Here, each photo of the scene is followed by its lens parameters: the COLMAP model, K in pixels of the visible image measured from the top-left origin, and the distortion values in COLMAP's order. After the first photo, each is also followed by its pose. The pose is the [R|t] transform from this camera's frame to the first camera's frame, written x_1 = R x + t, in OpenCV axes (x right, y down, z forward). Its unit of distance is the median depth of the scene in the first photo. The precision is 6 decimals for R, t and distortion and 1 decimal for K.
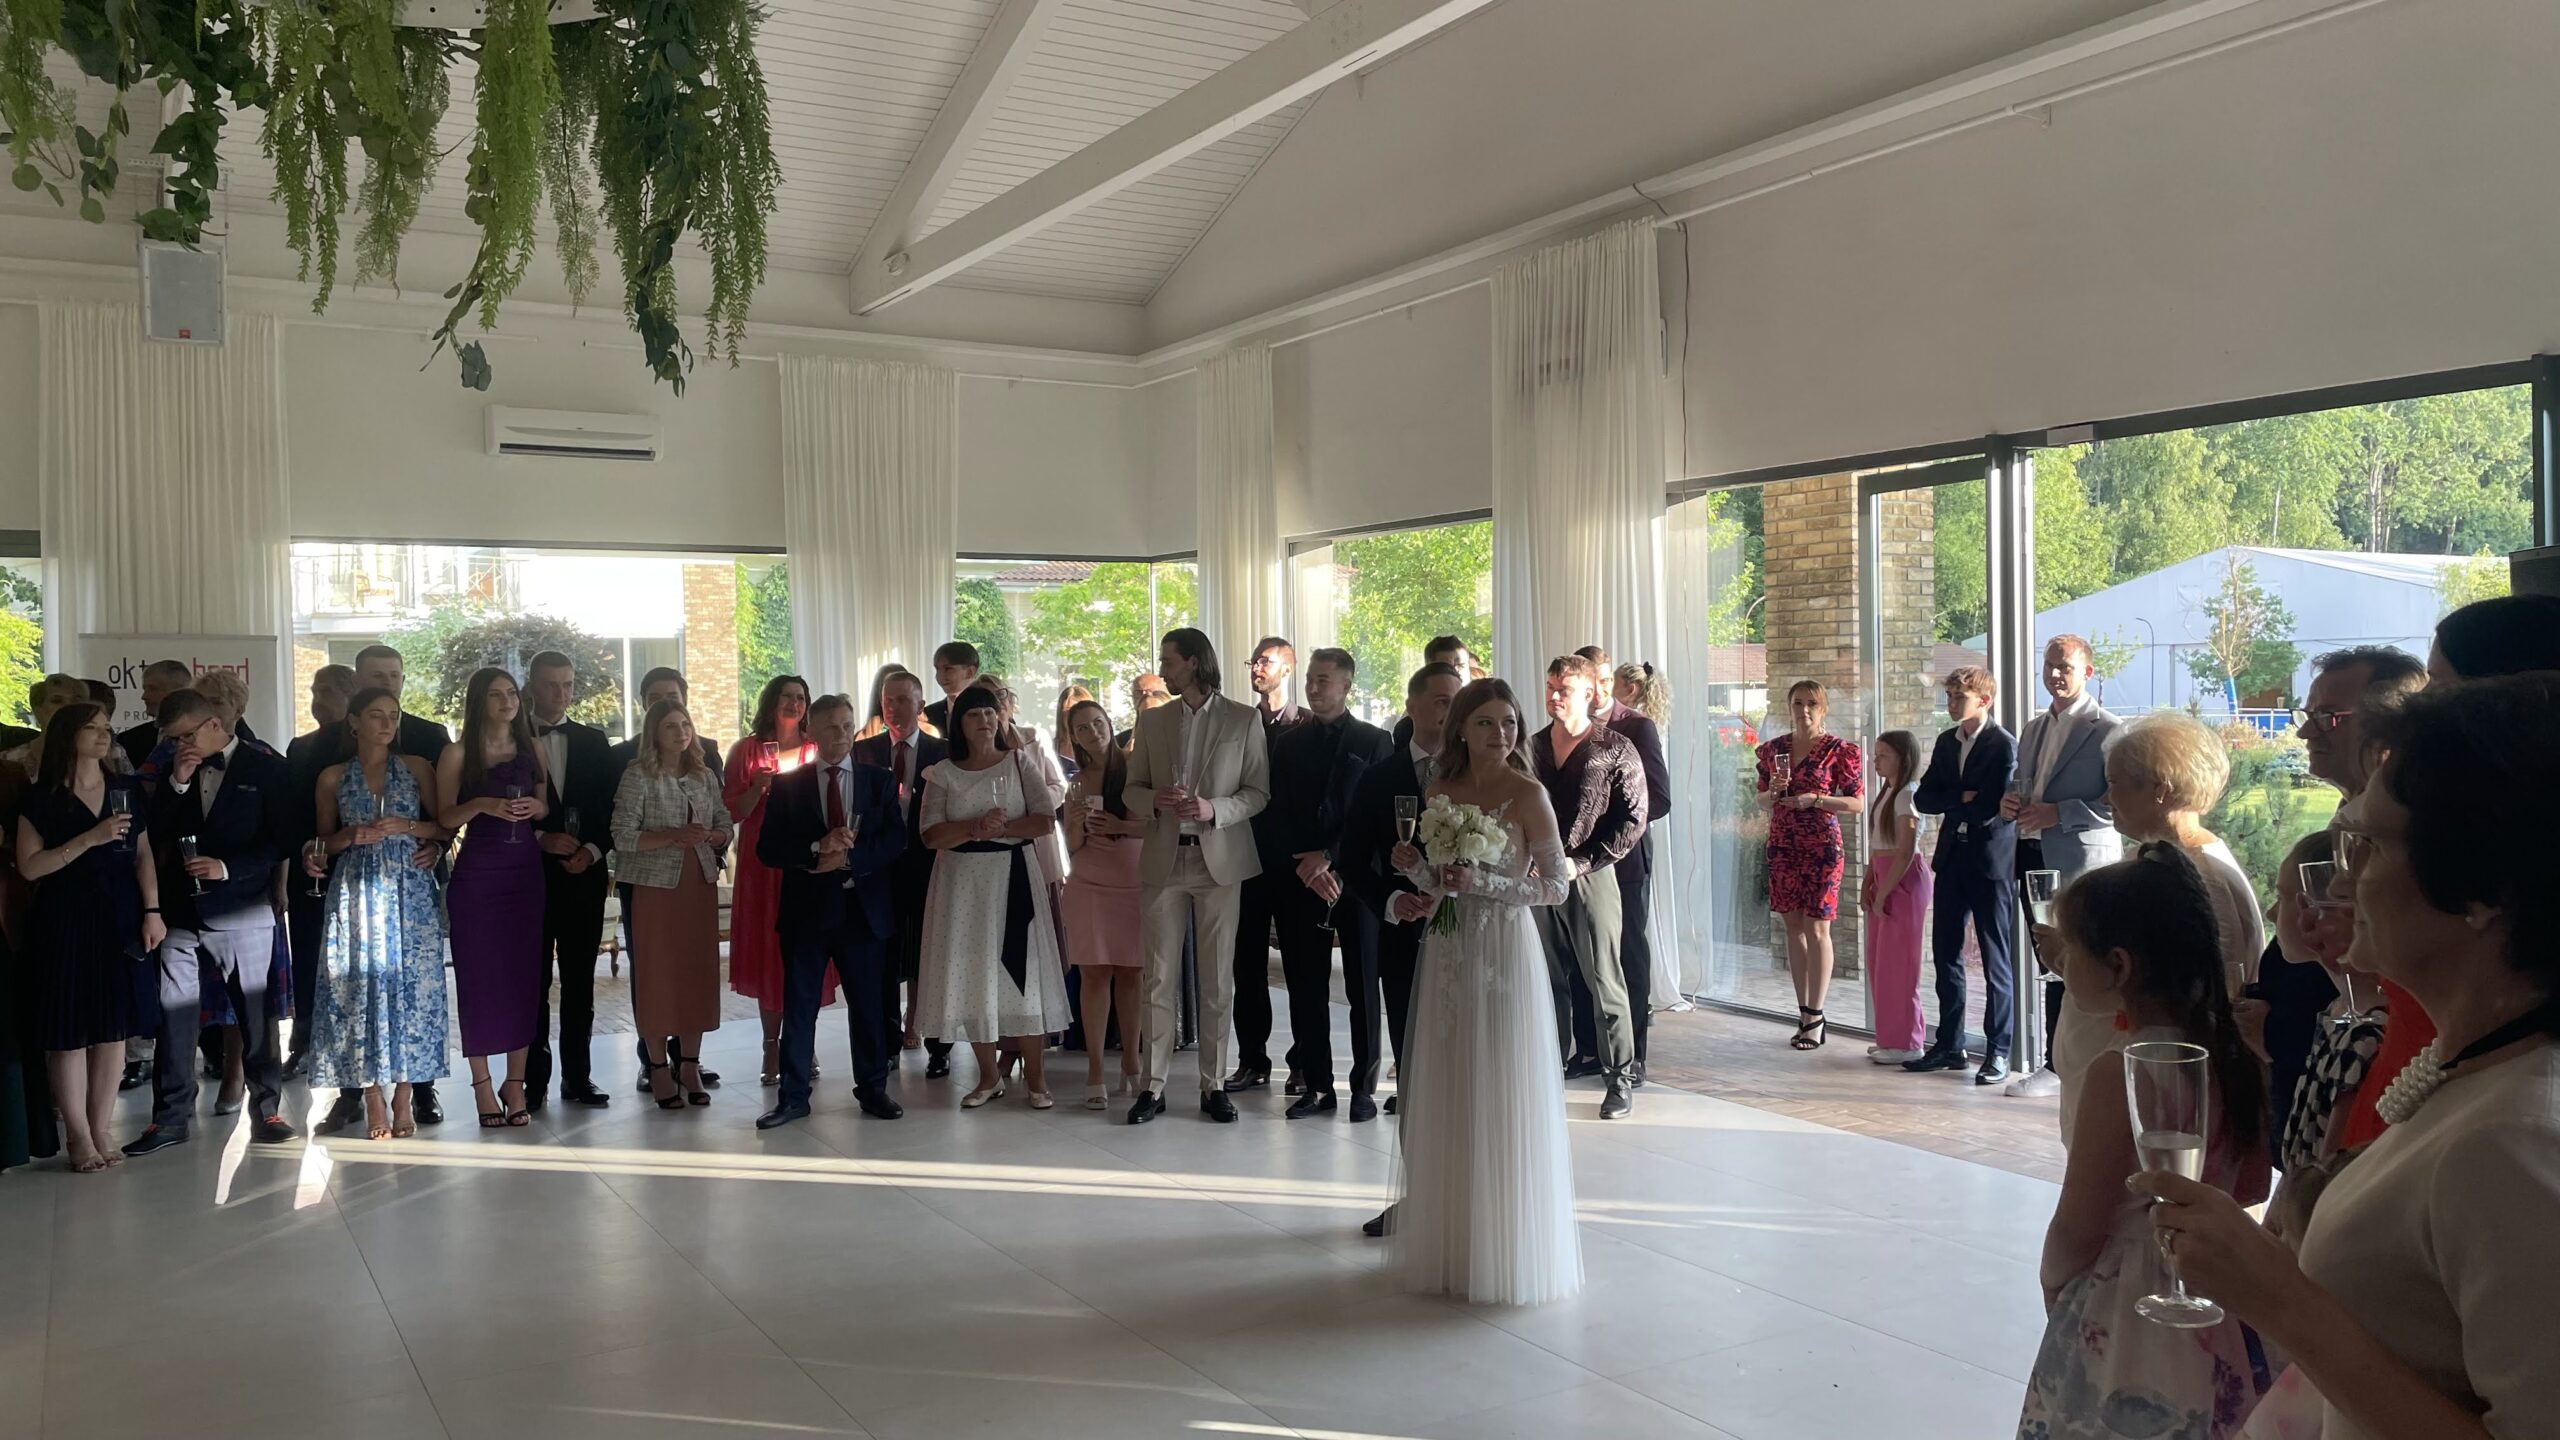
lens RADIAL K [[1882.0, 0, 1280.0], [0, 1882.0, 720.0], [0, 0, 1]] dist [-0.001754, -0.000941]
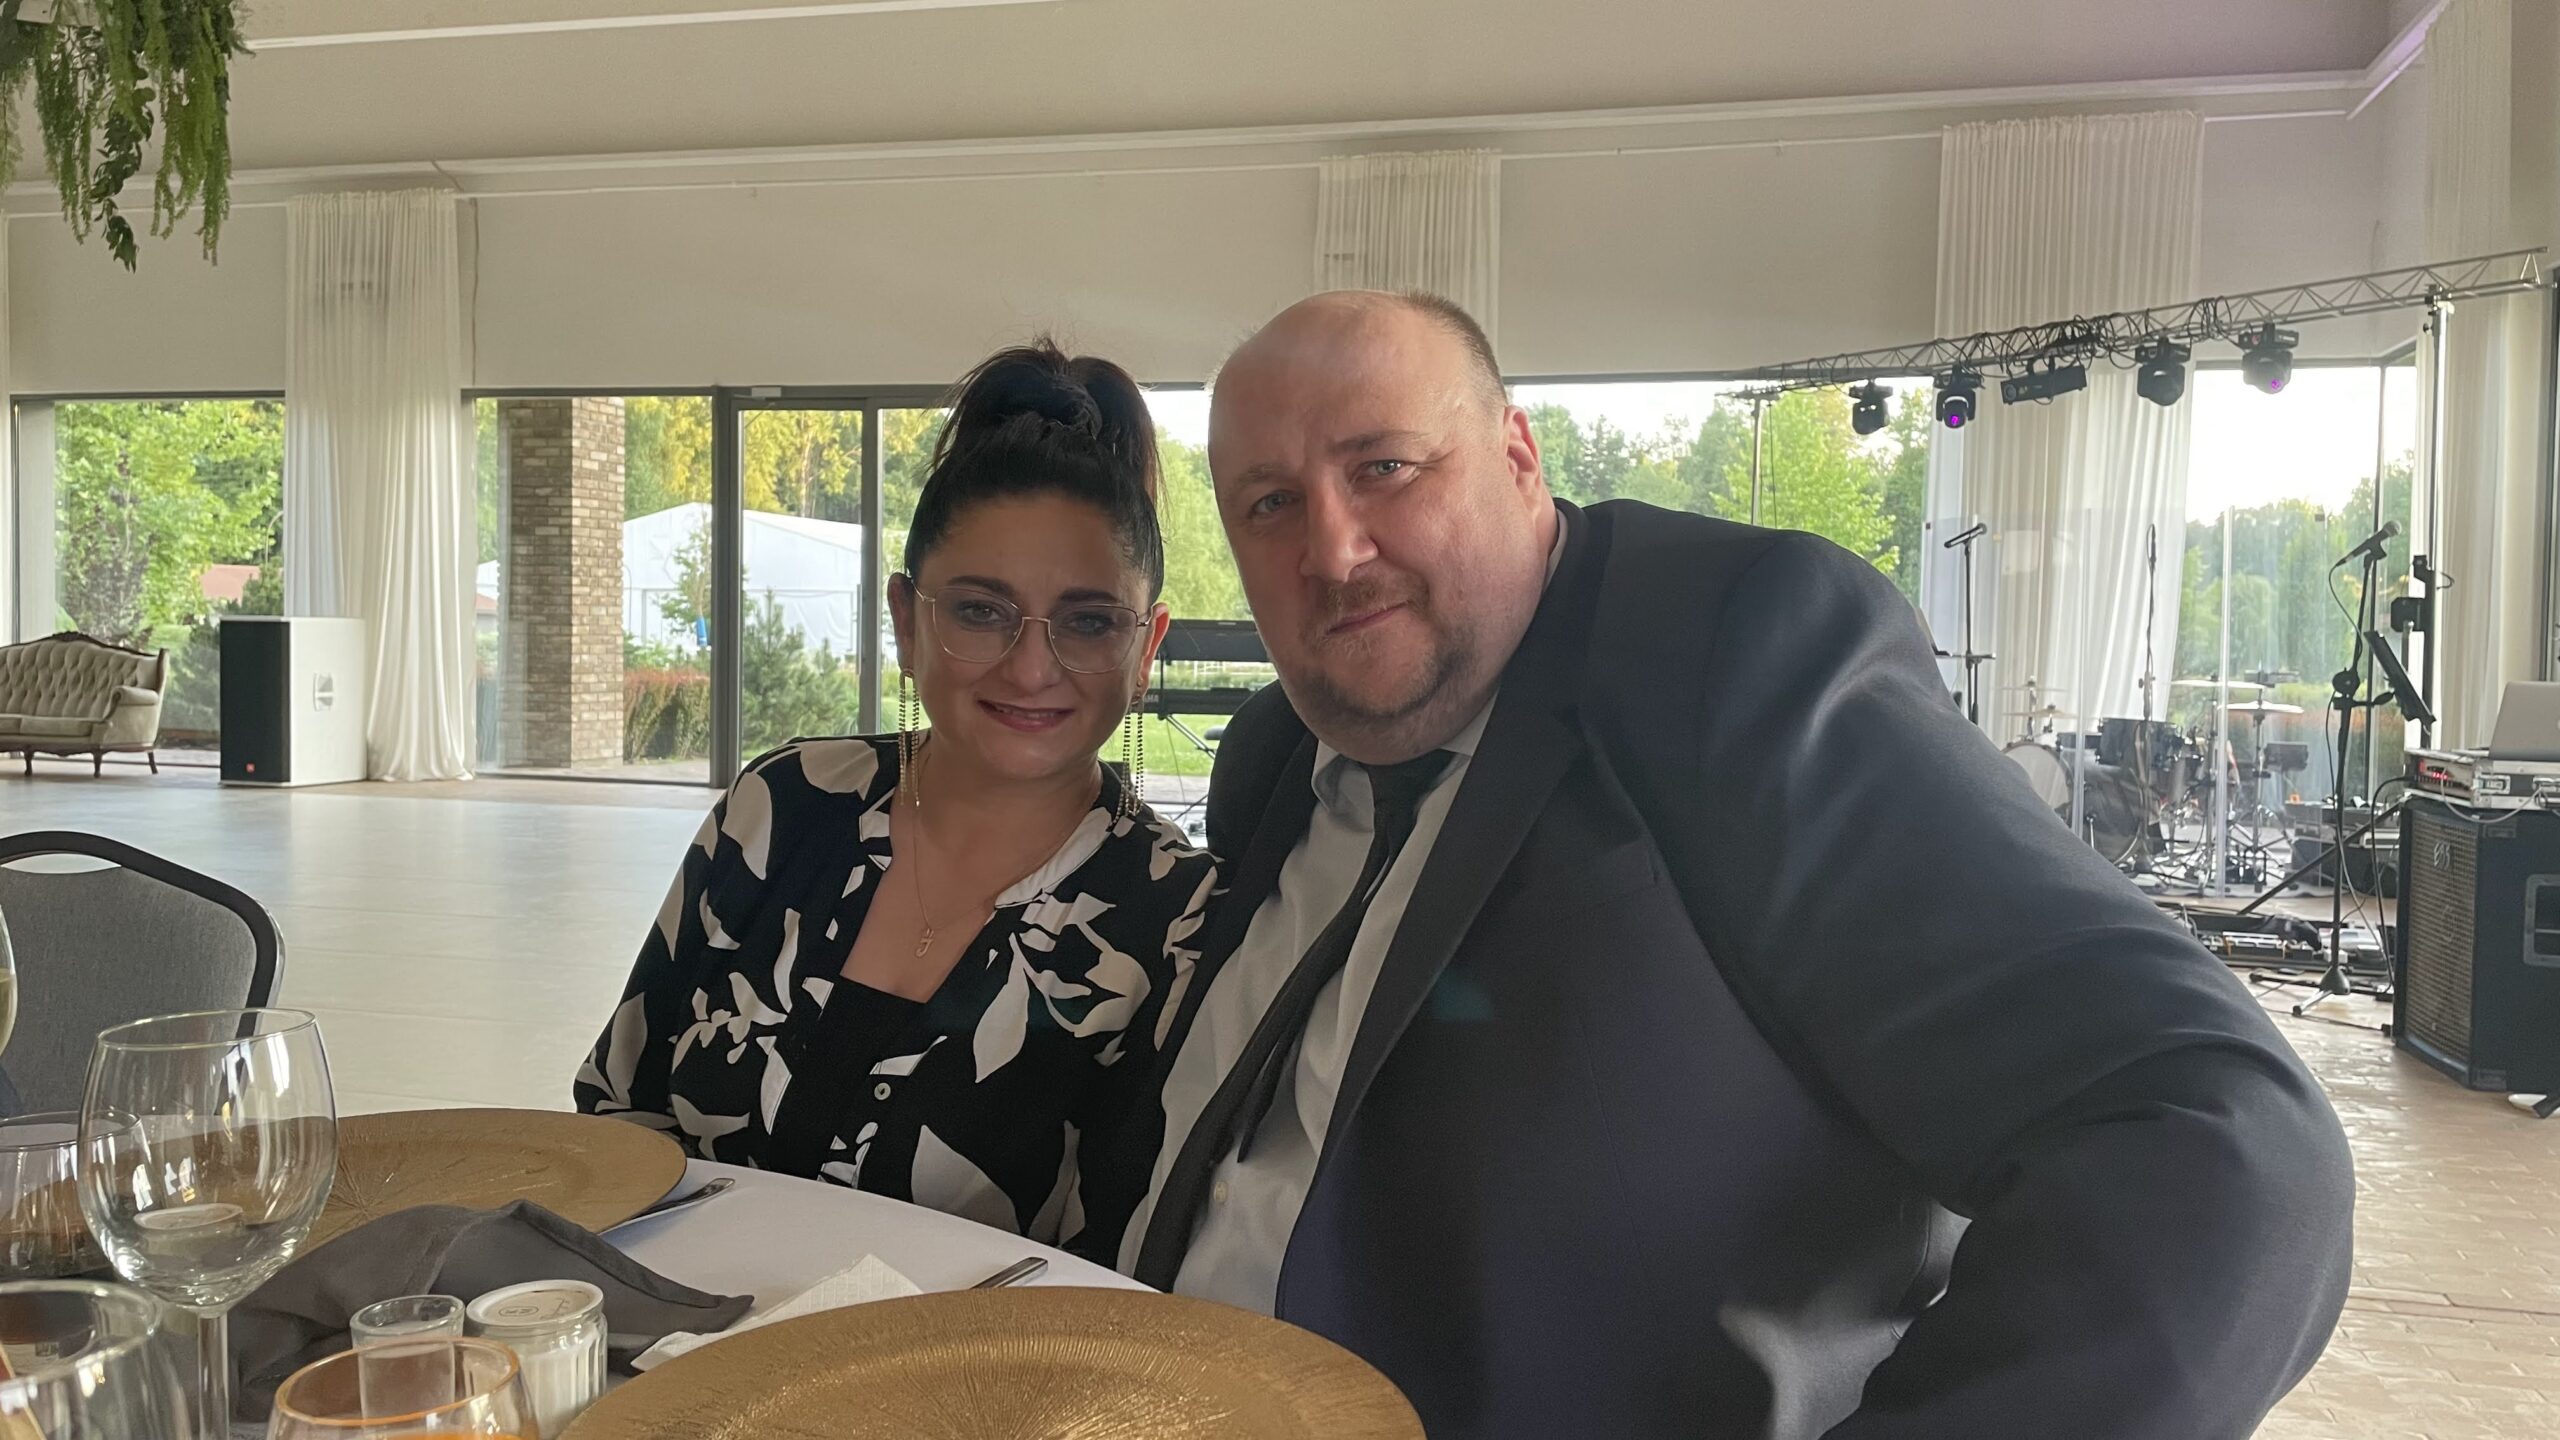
lens RADIAL K [[1882.0, 0, 1280.0], [0, 1882.0, 720.0], [0, 0, 1]] dist [-0.001754, -0.000941]
pose [[0.708674, 0.001439, 0.705535, -0.292788], [-0.020433, 0.999620, 0.018485, 0.065964], [-0.705240, -0.027516, 0.708434, -0.336714]]
